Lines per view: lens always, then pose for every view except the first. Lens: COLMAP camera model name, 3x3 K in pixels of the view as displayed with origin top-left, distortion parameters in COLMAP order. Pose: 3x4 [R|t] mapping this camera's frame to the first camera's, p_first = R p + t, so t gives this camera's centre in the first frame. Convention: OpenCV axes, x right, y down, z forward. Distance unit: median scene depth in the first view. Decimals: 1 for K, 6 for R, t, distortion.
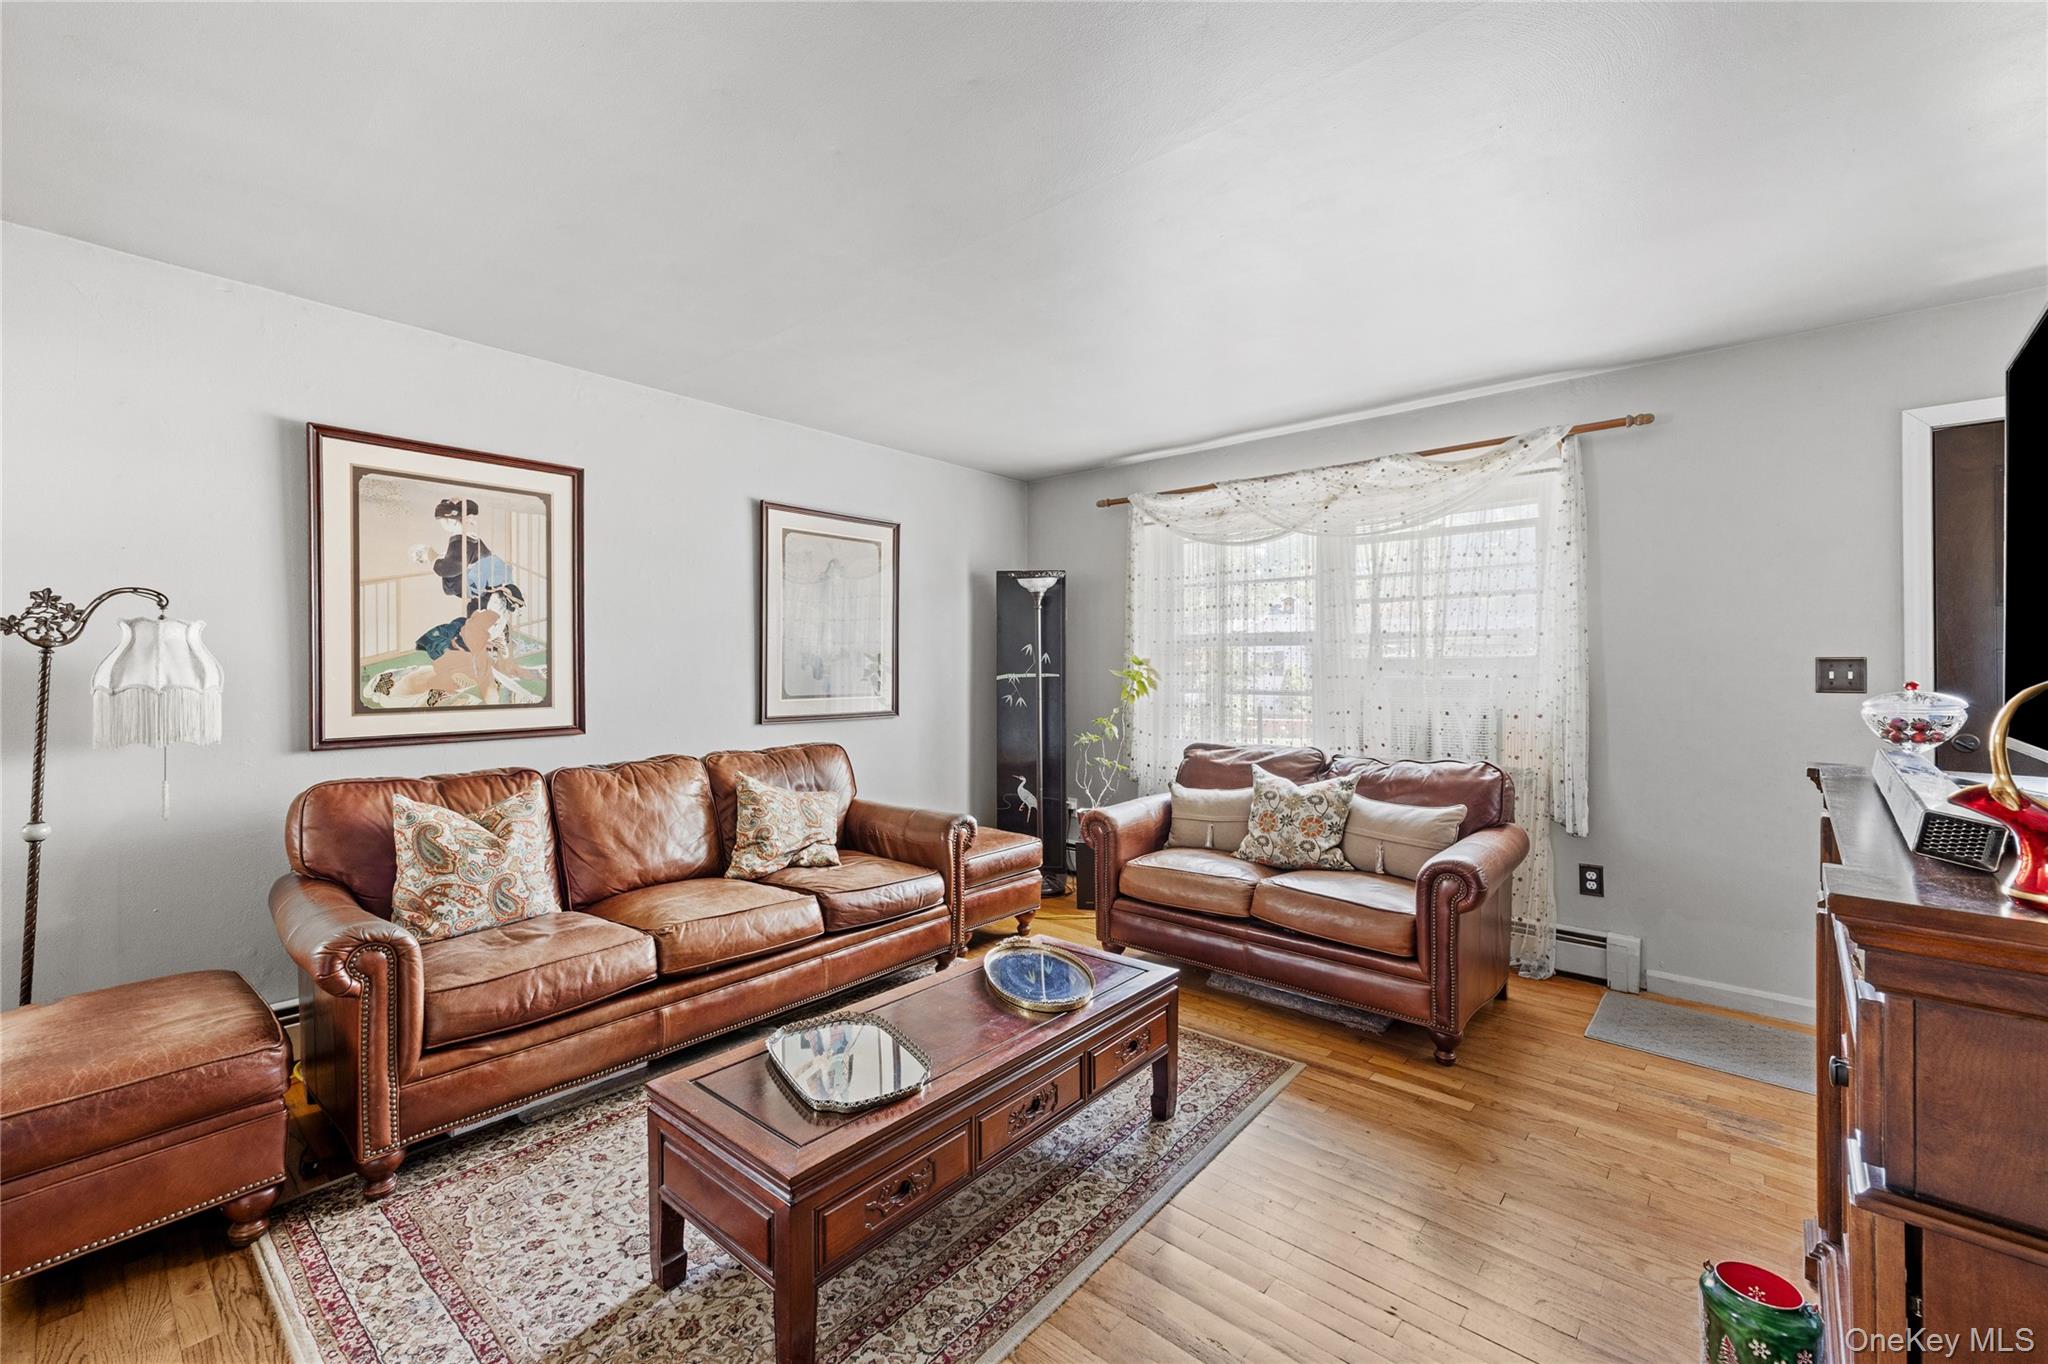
lens RADIAL K [[837.6, 0, 1024.0], [0, 837.6, 682.0], [0, 0, 1]] dist [-0.001184, -0.000127]
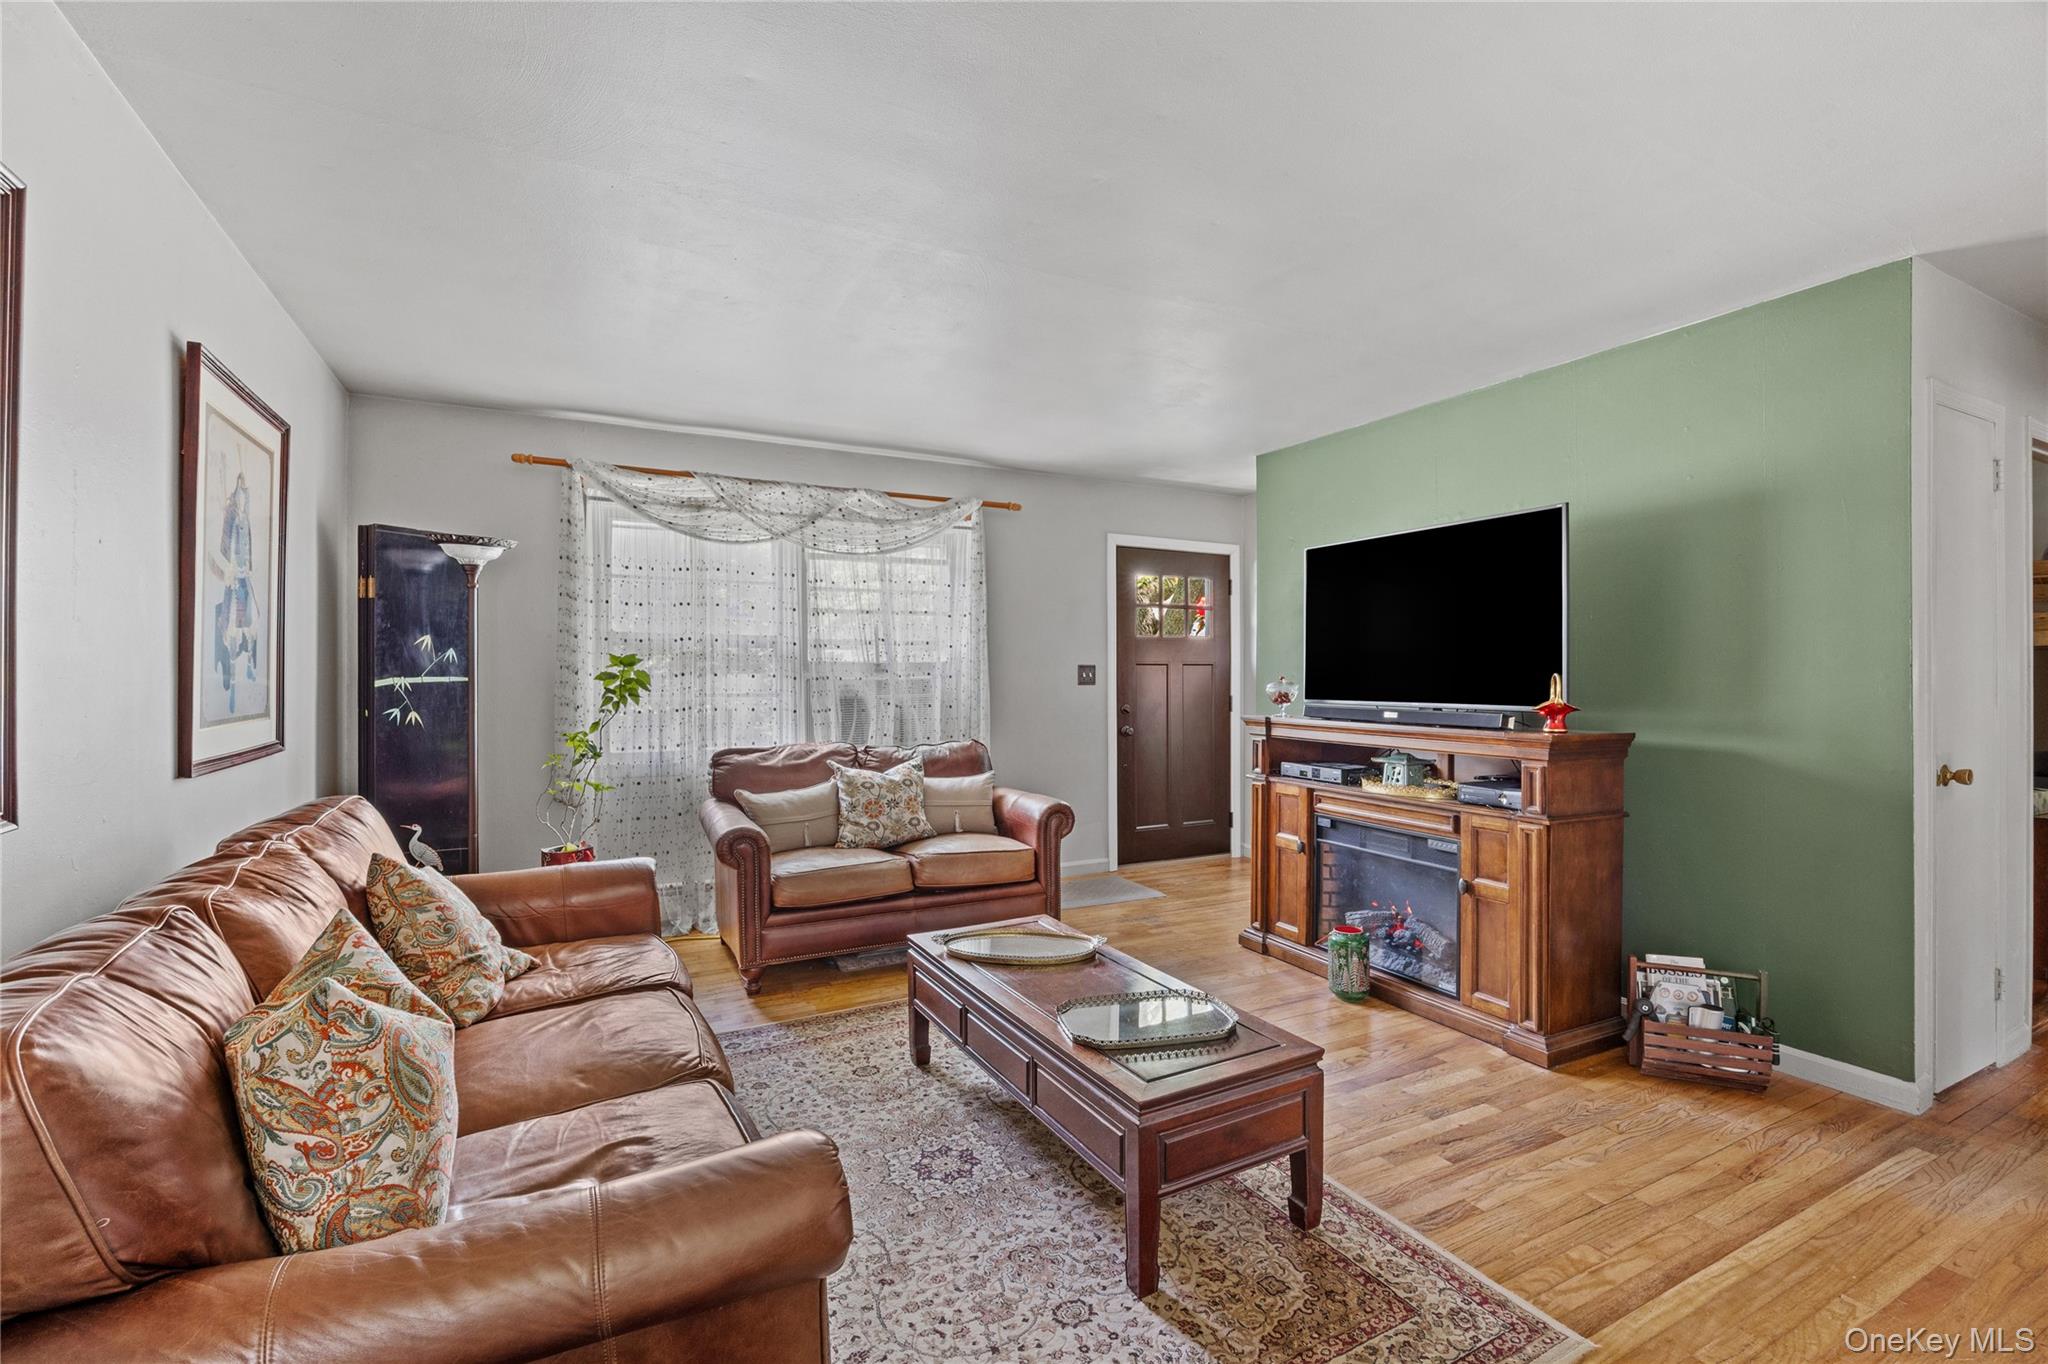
lens RADIAL K [[898.6, 0, 1024.0], [0, 898.6, 682.0], [0, 0, 1]] dist [-0.009693, -0.000003]
pose [[0.367857, -0.010405, 0.929824, -0.802797], [0.012224, 0.999905, 0.006353, -0.006751], [-0.929802, 0.009030, 0.367950, 0.405030]]
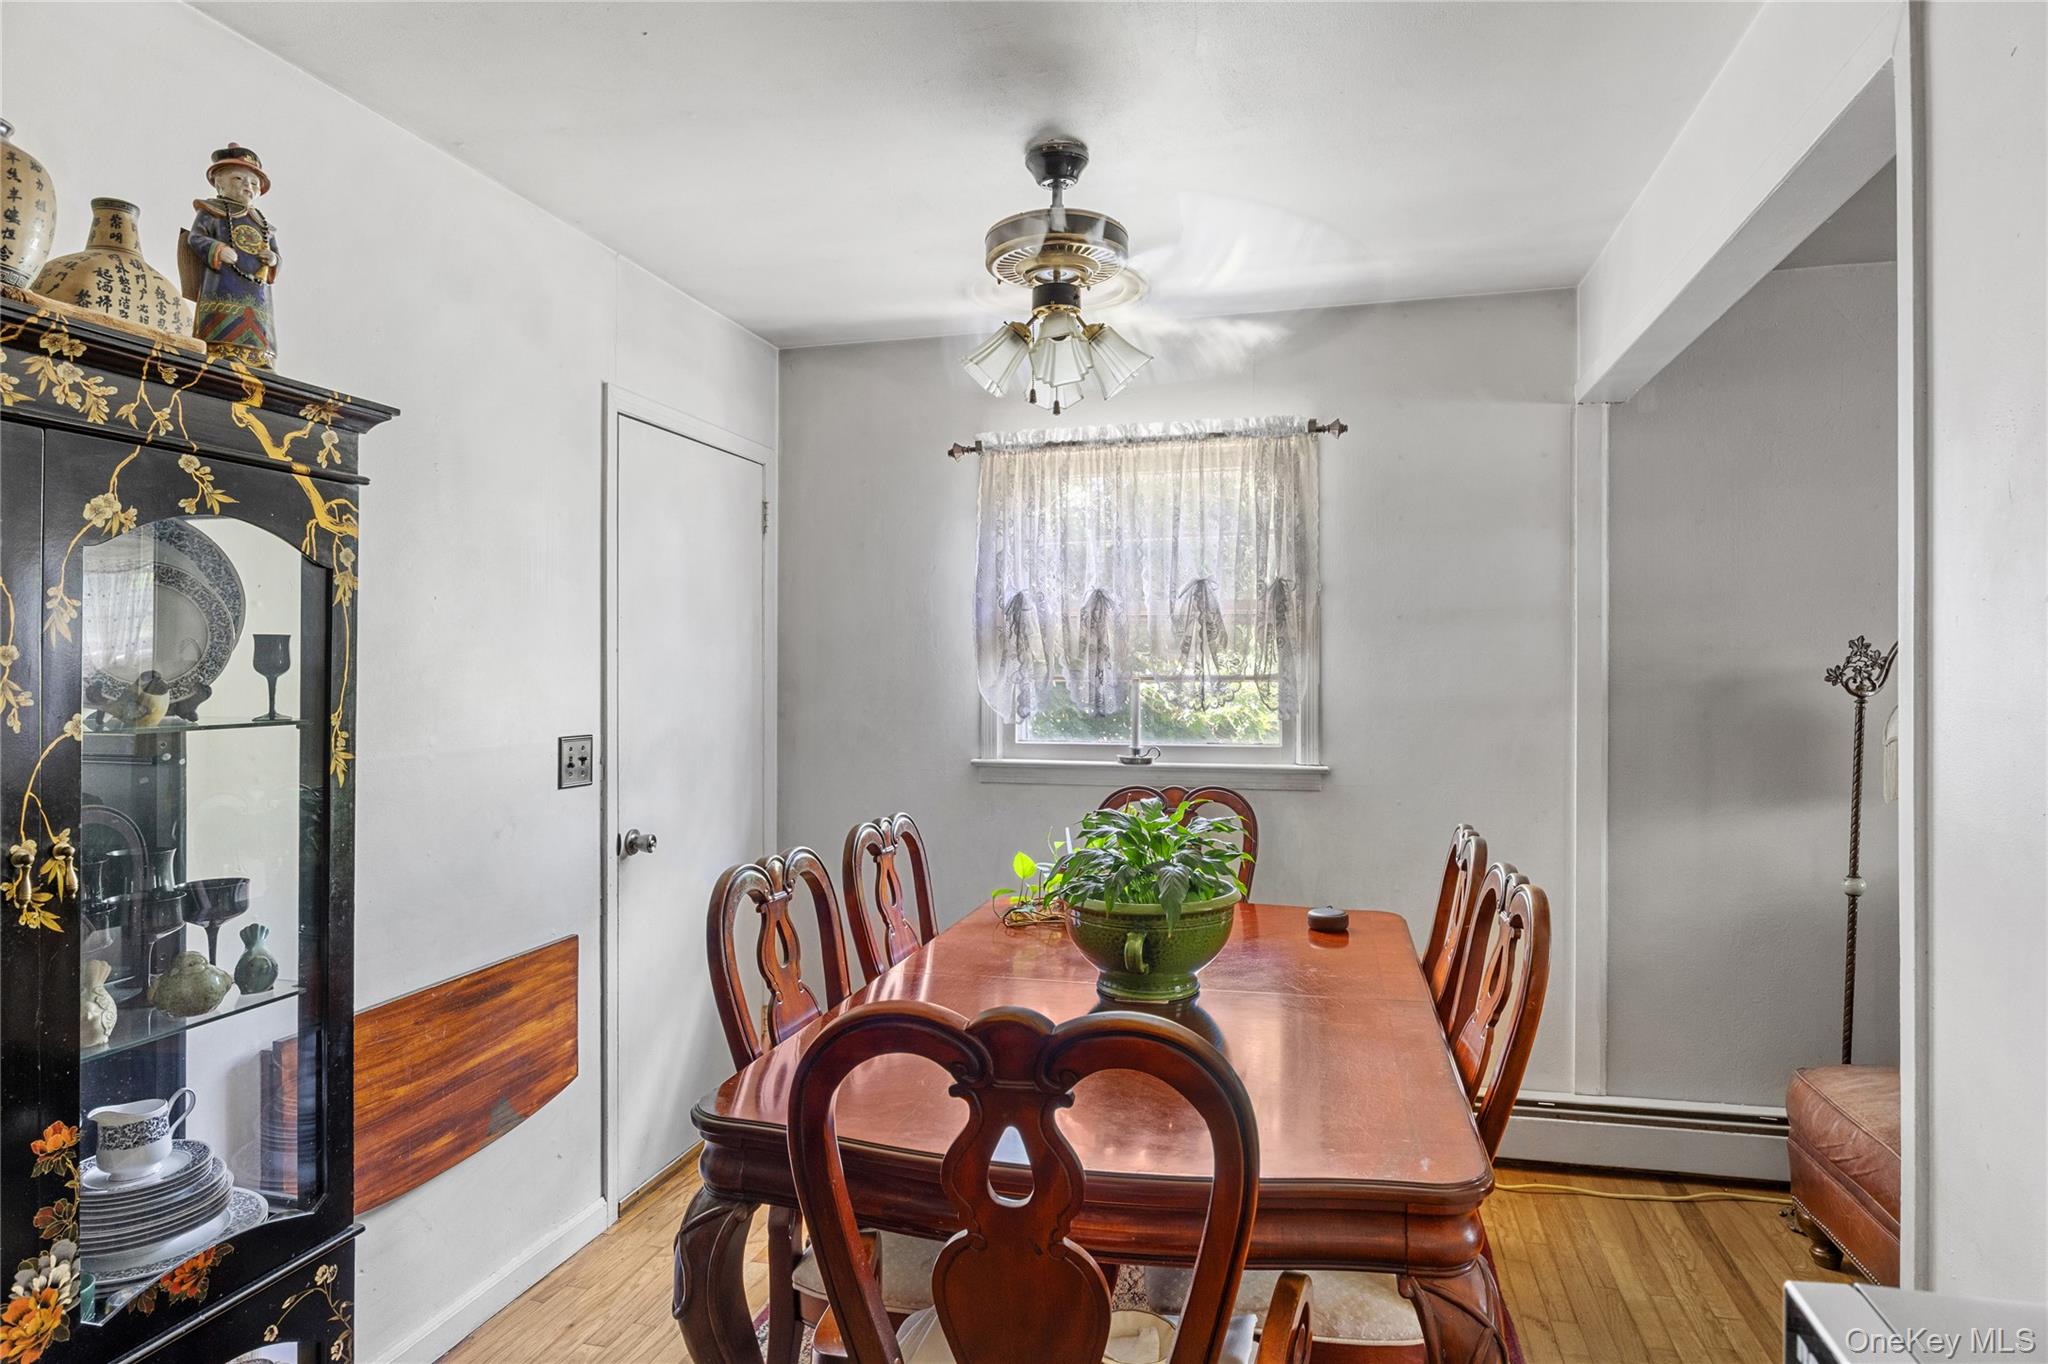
lens RADIAL K [[1194.3, 0, 1028.4], [0, 1194.3, 651.6], [0, 0, 1]] dist [-0.001690, -0.002132]
pose [[0.452058, -0.019209, -0.891782, -0.259157], [-0.000923, 0.999757, -0.022003, -0.043149], [0.891988, 0.010770, 0.451931, -0.324541]]
